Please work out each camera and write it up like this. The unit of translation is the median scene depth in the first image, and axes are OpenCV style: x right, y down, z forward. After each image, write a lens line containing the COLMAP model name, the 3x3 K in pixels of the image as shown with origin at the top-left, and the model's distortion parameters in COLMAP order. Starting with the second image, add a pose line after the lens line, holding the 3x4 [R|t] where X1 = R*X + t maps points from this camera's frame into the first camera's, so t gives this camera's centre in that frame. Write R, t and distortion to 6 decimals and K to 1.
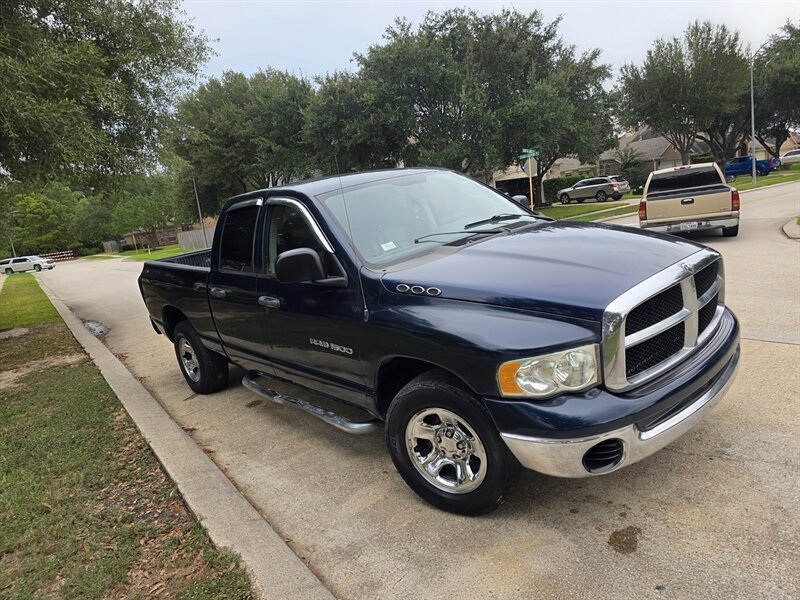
lens RADIAL K [[537.0, 0, 405.3], [0, 537.0, 302.5], [0, 0, 1]] dist [0.074859, -0.067438]
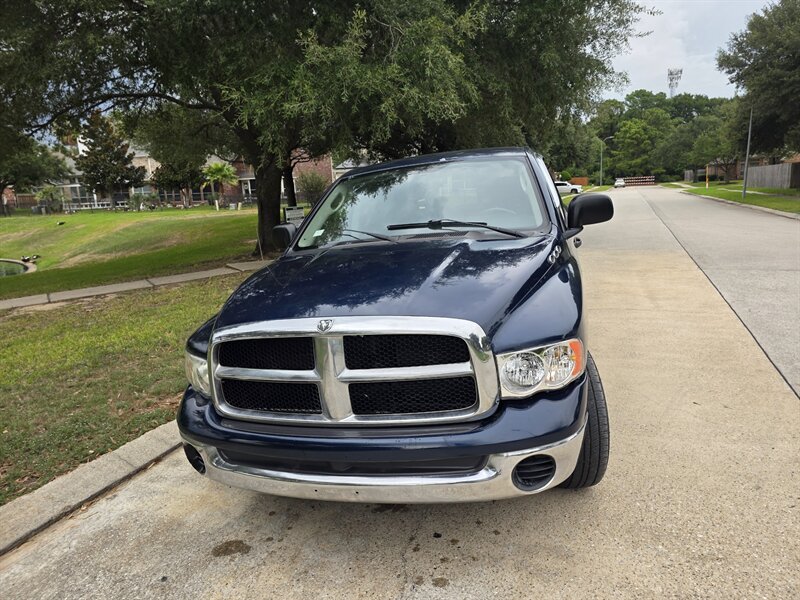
lens RADIAL K [[534.2, 0, 404.5], [0, 534.2, 304.1], [0, 0, 1]] dist [0.071696, -0.070963]
pose [[0.535521, 0.282296, -0.795944, 0.375752], [-0.173286, 0.959155, 0.223593, -0.091282], [0.826553, 0.018187, 0.562566, 0.198711]]
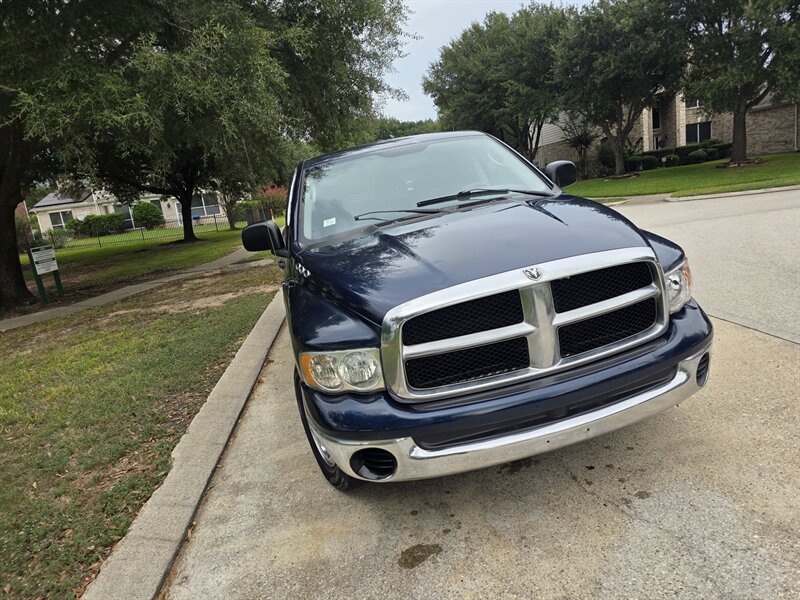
lens RADIAL K [[537.8, 0, 400.0], [0, 537.8, 300.0], [0, 0, 1]] dist [0.076870, -0.077746]
pose [[0.874125, 0.114514, -0.472008, 0.225635], [-0.068017, 0.991094, 0.114485, -0.032177], [0.480915, -0.067970, 0.874129, 0.055420]]
